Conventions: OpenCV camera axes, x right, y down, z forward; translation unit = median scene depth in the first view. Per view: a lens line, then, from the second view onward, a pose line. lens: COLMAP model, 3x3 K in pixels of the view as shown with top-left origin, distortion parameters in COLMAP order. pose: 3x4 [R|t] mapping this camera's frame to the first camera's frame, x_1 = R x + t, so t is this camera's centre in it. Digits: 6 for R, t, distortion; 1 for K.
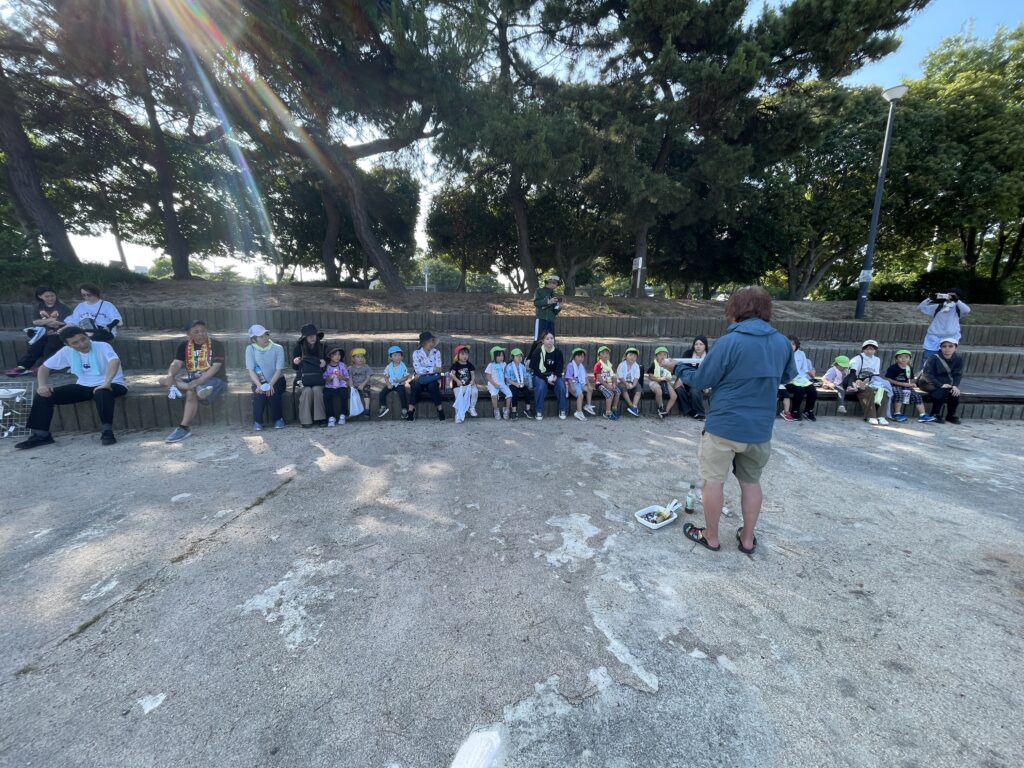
lens RADIAL K [[416.6, 0, 512.3], [0, 416.6, 378.7], [0, 0, 1]] dist [0.001026, 0.000194]
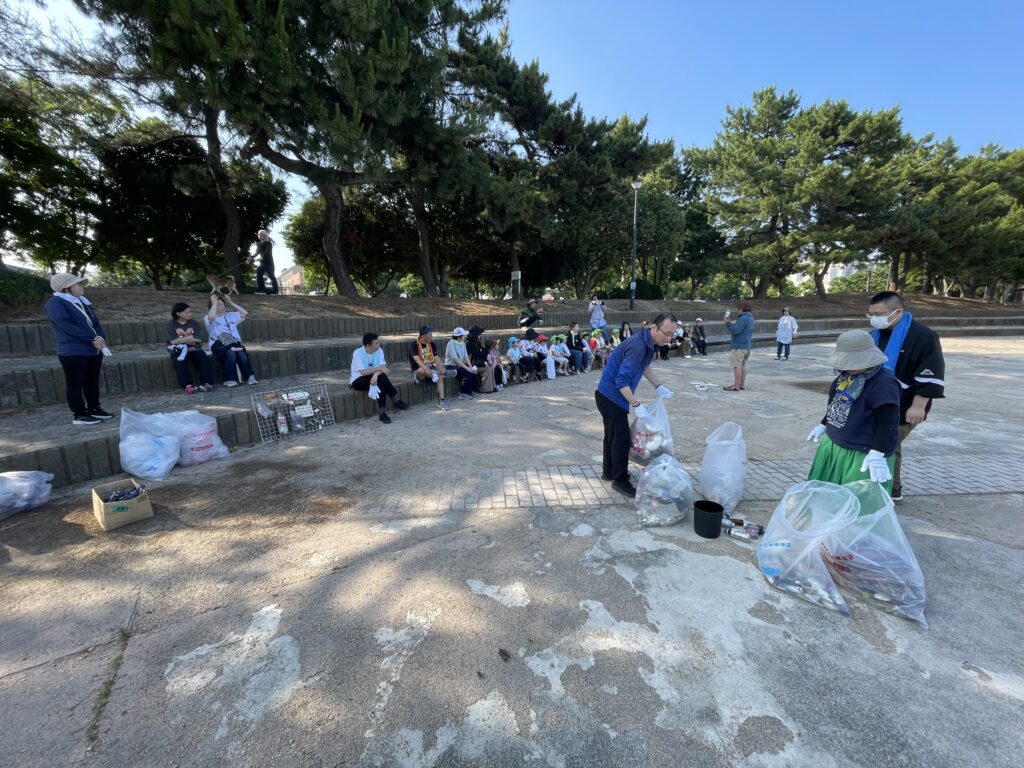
lens RADIAL K [[416.6, 0, 512.3], [0, 416.6, 378.7], [0, 0, 1]] dist [0.001026, 0.000194]
pose [[0.812832, -0.124963, 0.568936, -1.061027], [0.121568, 0.991602, 0.044115, 0.006707], [-0.569671, 0.033306, 0.821198, -0.239475]]
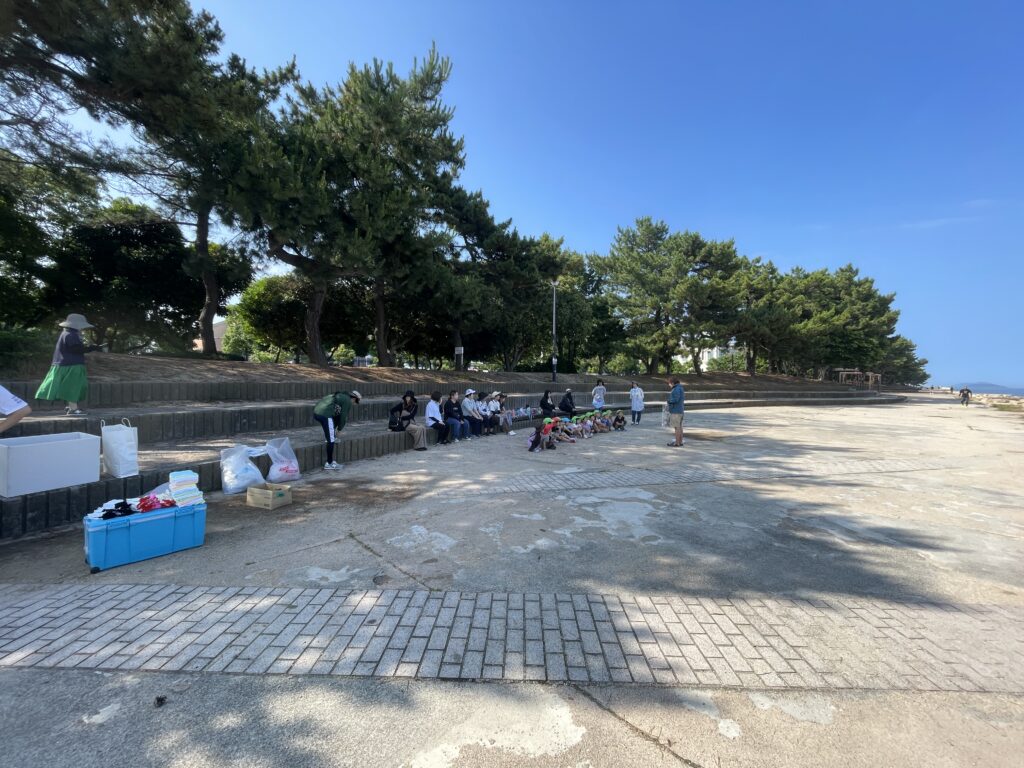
lens RADIAL K [[416.6, 0, 512.3], [0, 416.6, 378.7], [0, 0, 1]] dist [0.001026, 0.000194]
pose [[0.682010, -0.013051, 0.731227, -1.286768], [0.126669, 0.986838, -0.100530, 0.027978], [-0.720290, 0.161186, 0.674686, -0.355981]]
